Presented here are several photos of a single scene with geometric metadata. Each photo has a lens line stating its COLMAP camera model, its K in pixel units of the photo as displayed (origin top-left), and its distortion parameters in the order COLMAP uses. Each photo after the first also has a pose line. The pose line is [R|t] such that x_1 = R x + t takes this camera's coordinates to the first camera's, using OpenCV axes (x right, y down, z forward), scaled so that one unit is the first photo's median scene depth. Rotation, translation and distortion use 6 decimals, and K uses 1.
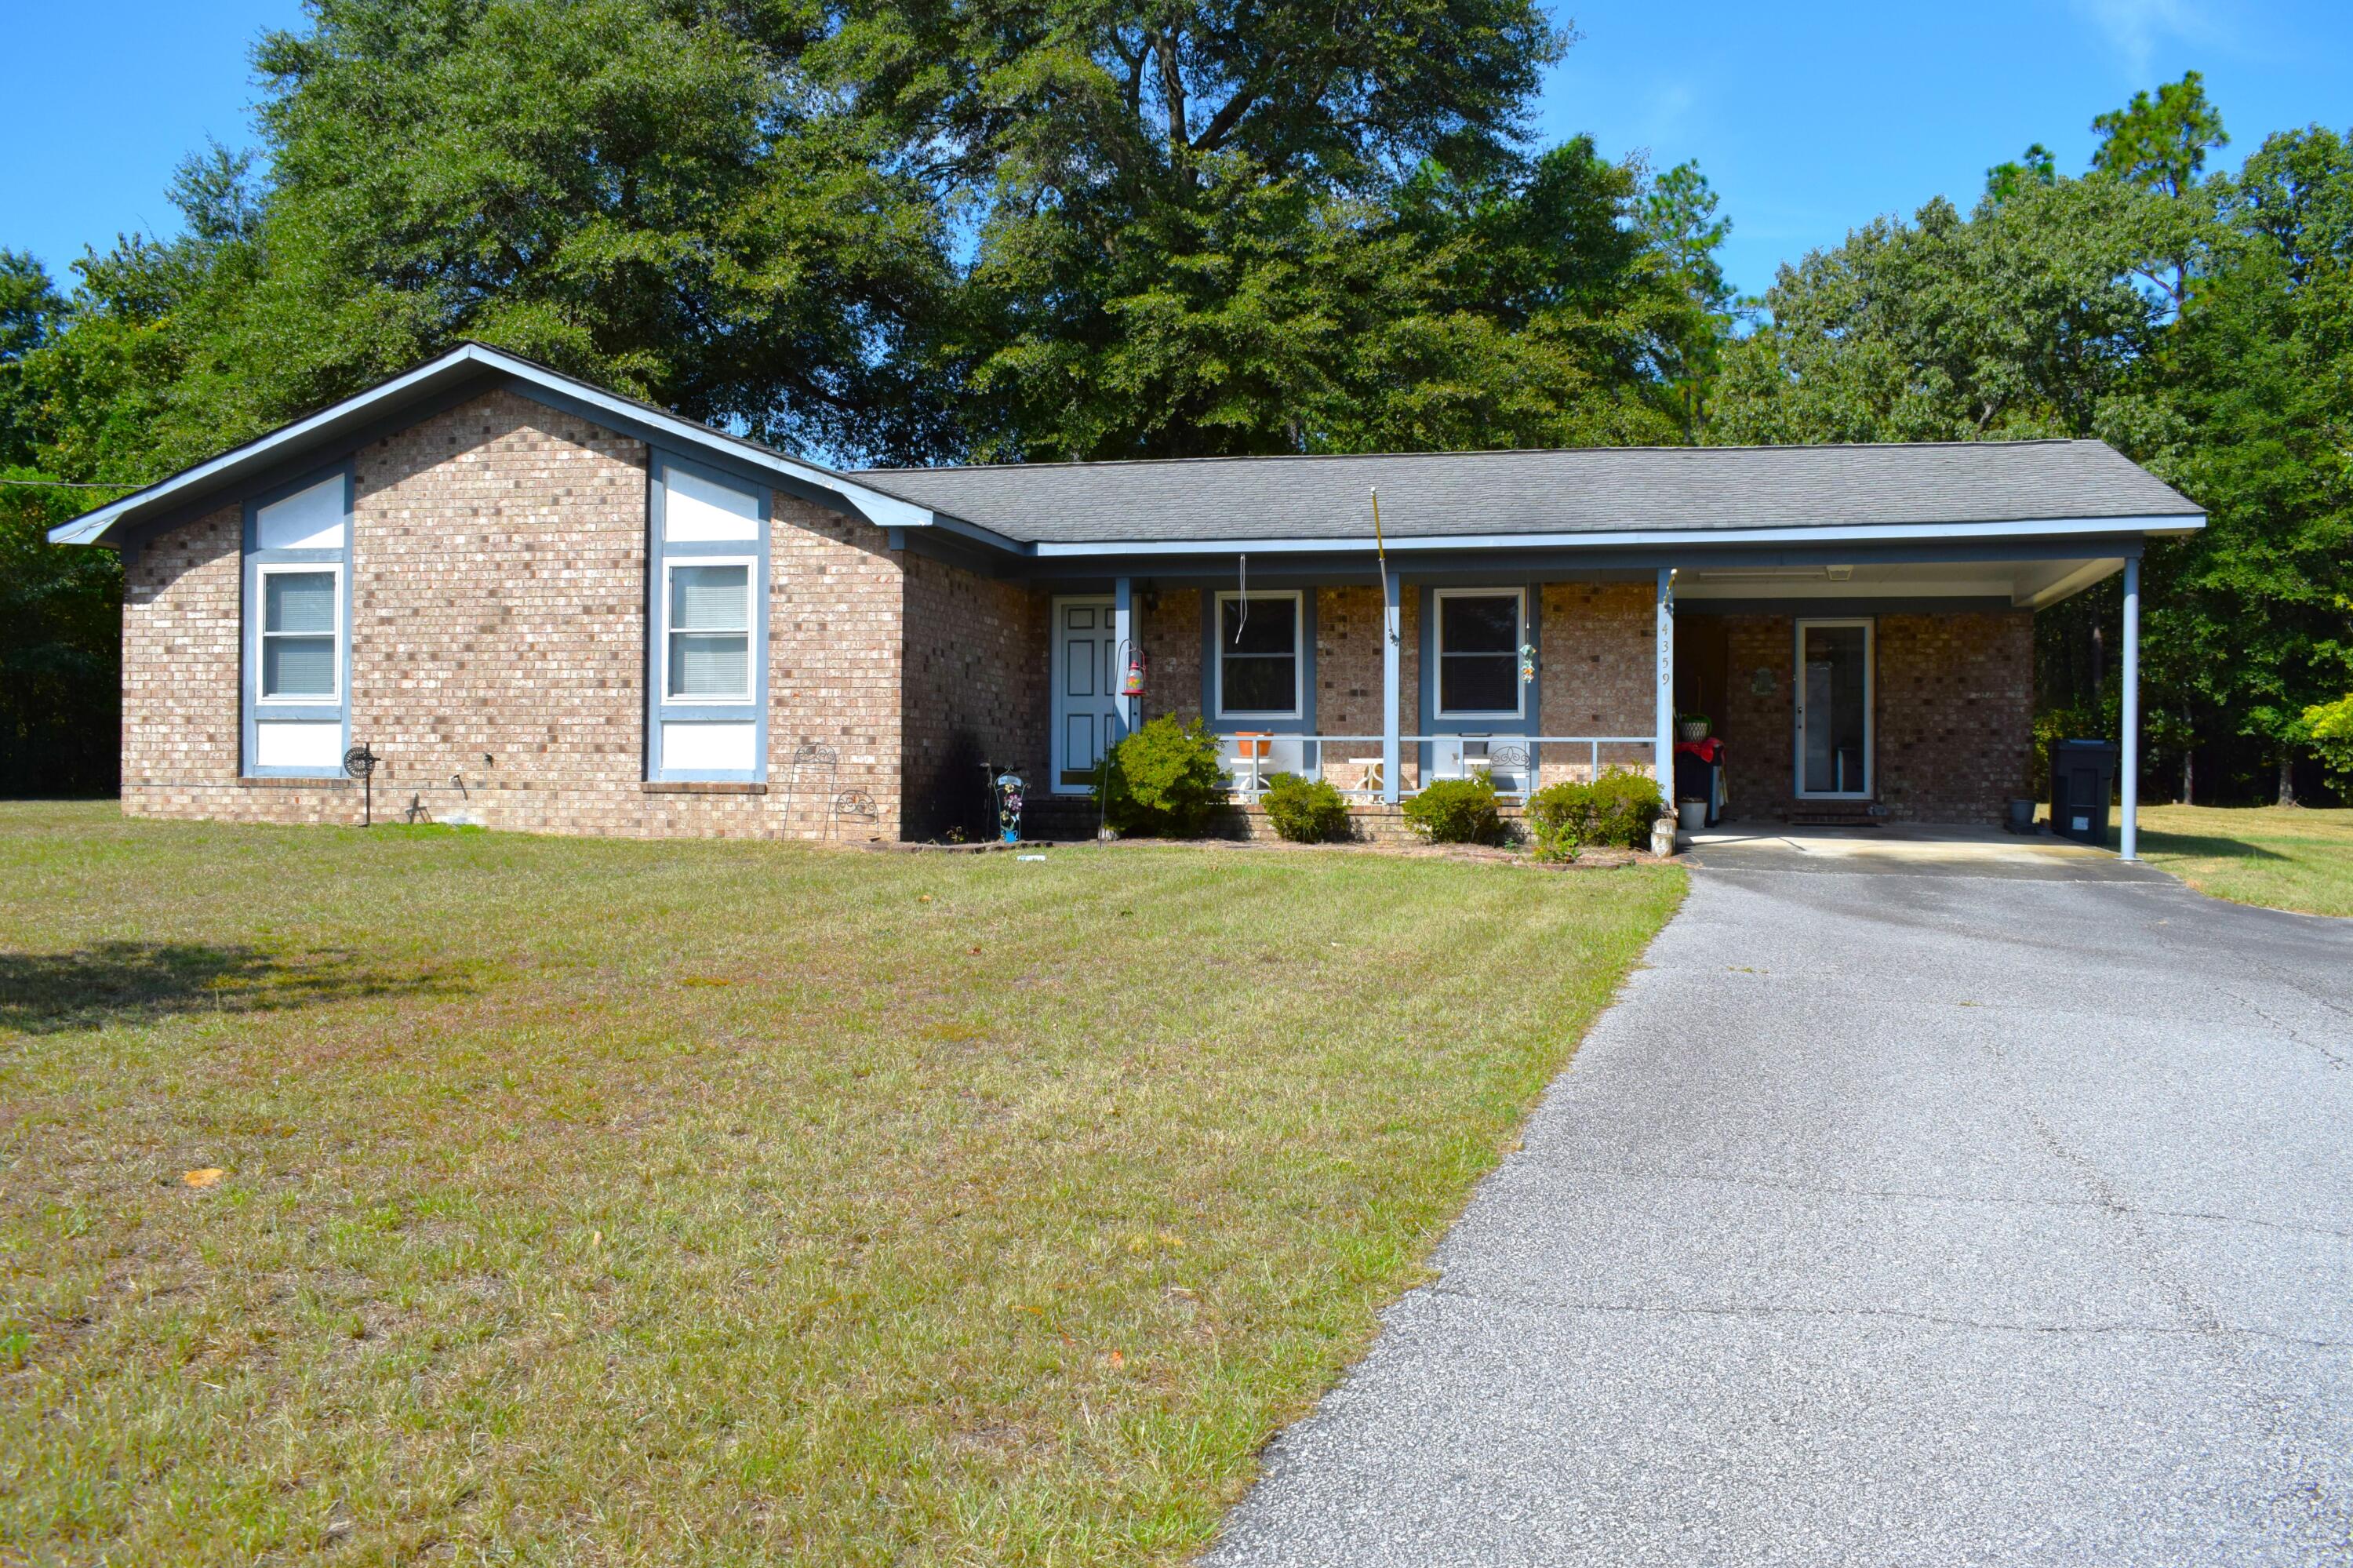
lens RADIAL K [[1990.9, 0, 1176.5], [0, 1990.9, 784.0], [0, 0, 1]] dist [-0.022028, 0.015071]
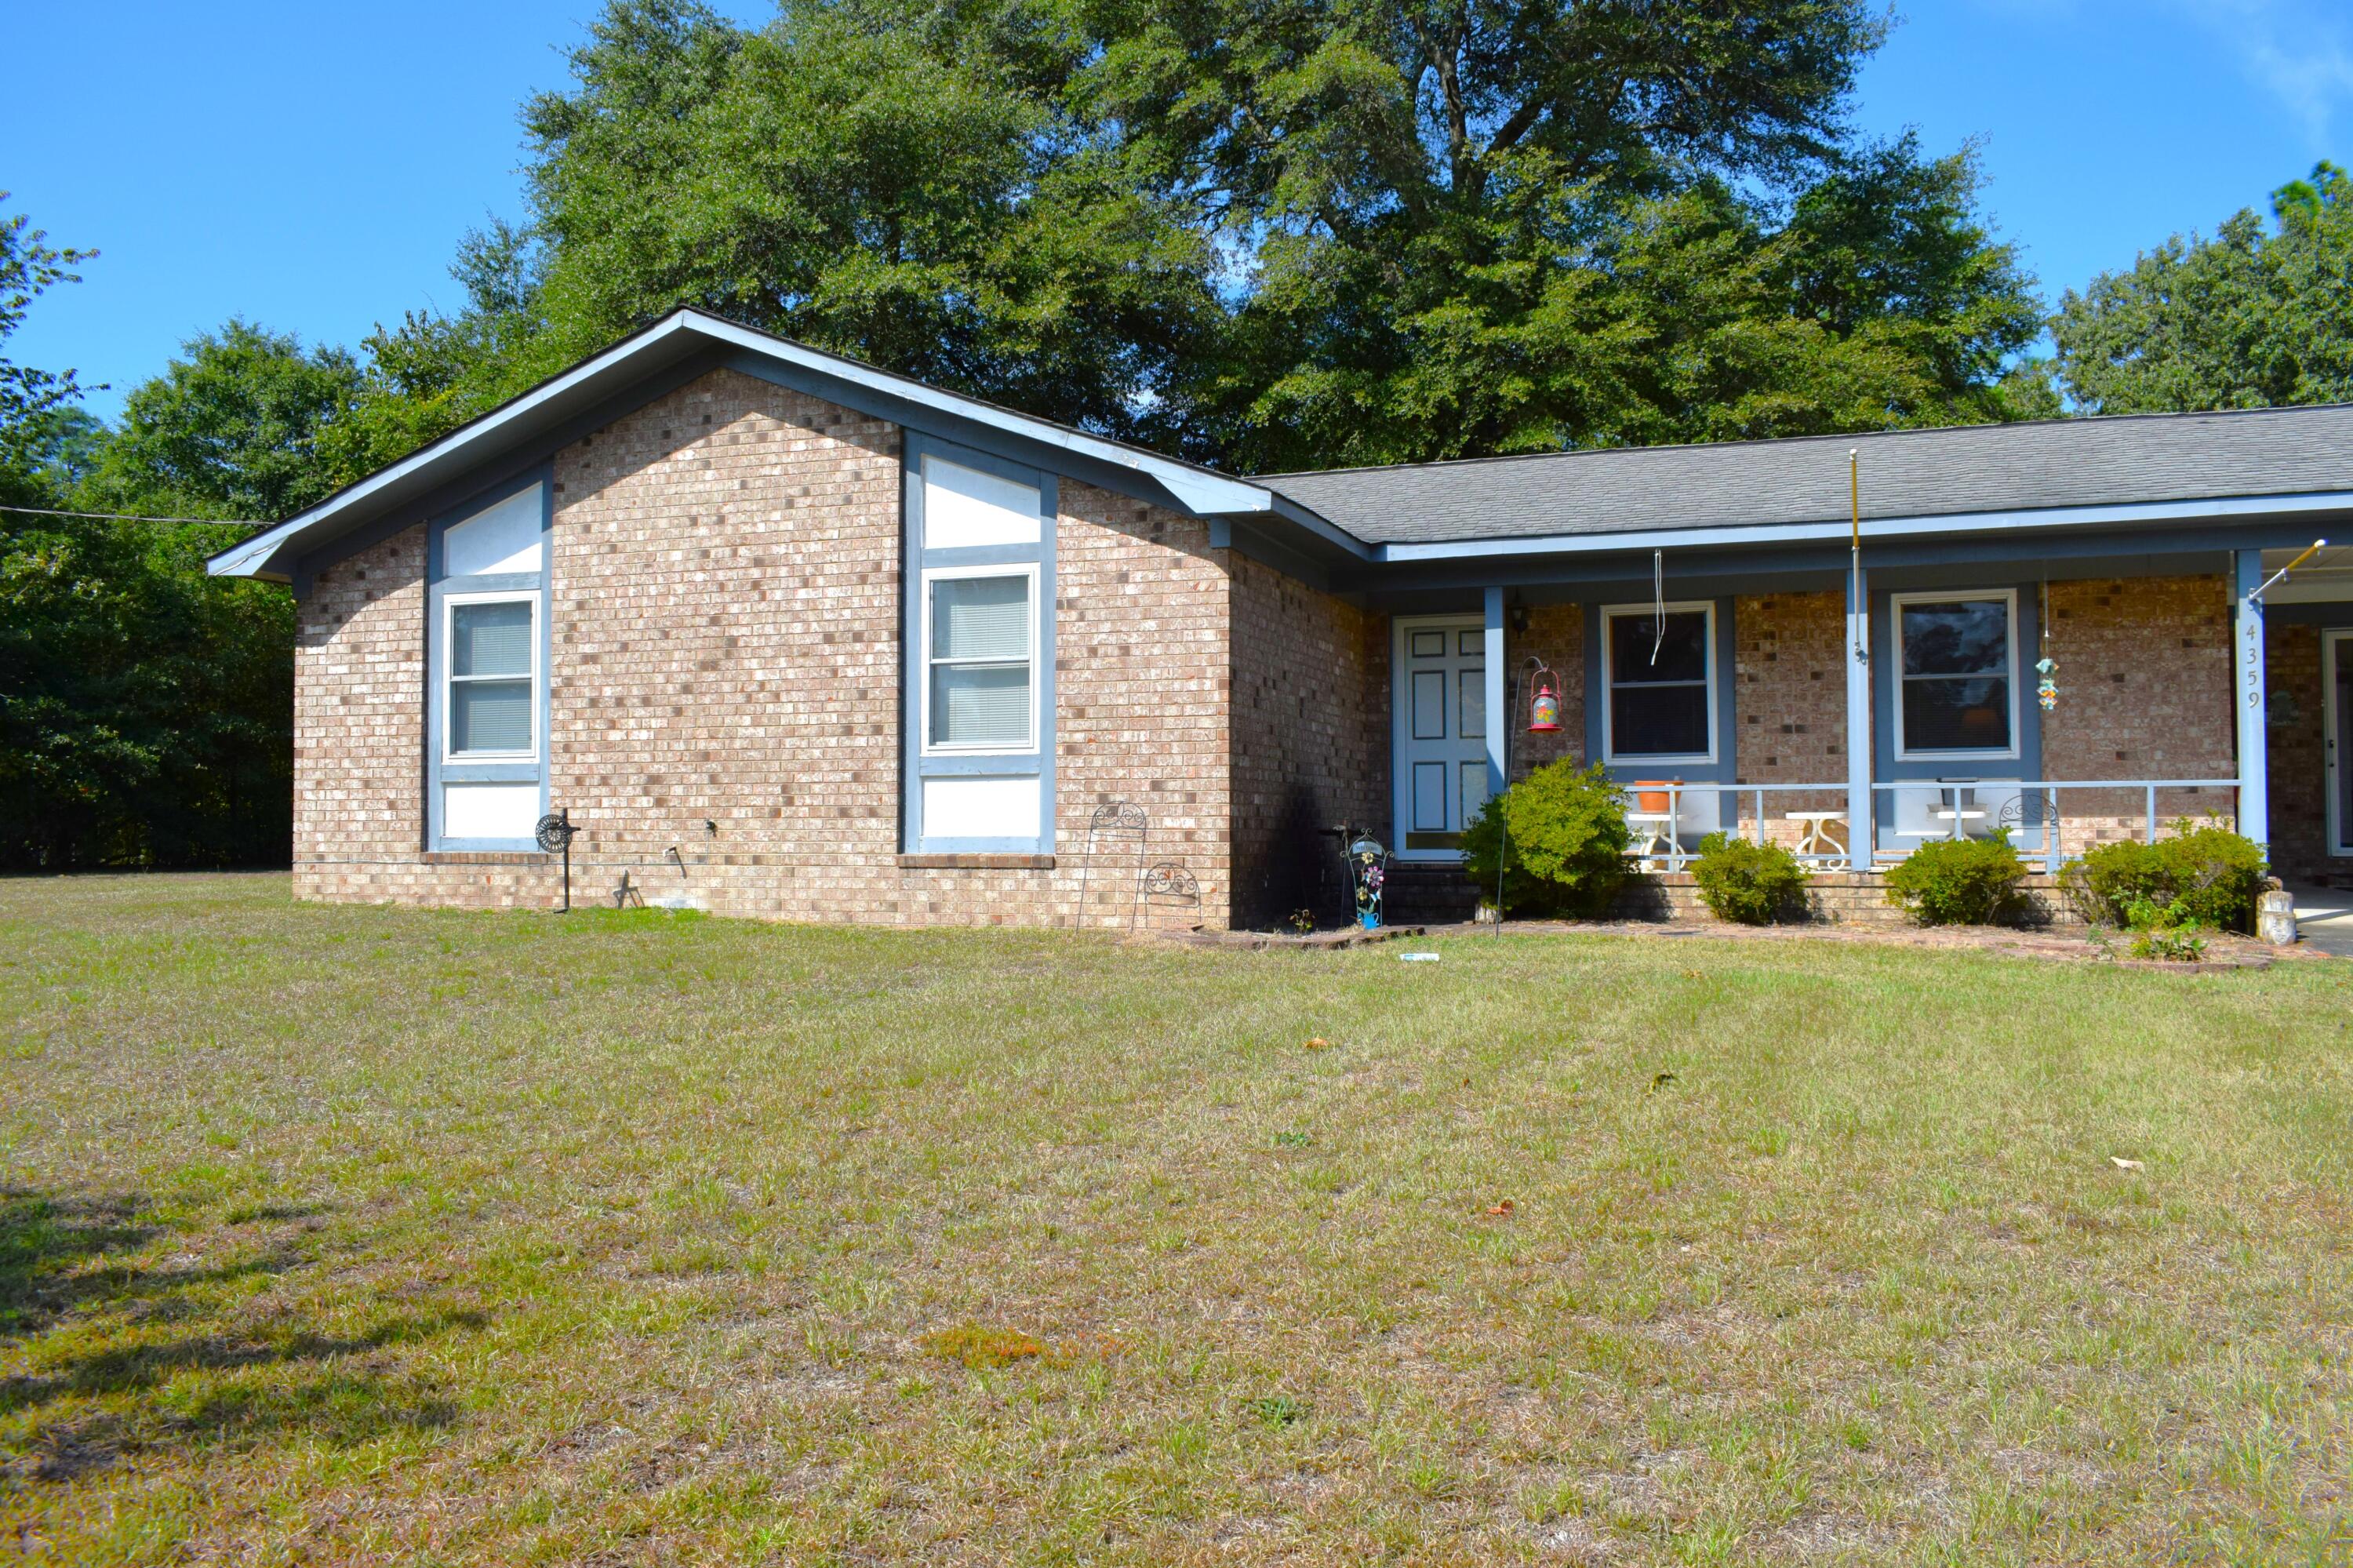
lens RADIAL K [[1831.5, 0, 1186.2], [0, 1831.5, 787.0], [0, 0, 1]] dist [-0.018847, 0.011243]
pose [[0.993097, -0.013967, -0.116462, -0.067185], [0.010835, 0.999564, -0.027478, -0.006165], [0.116794, 0.026026, 0.992815, 0.278548]]
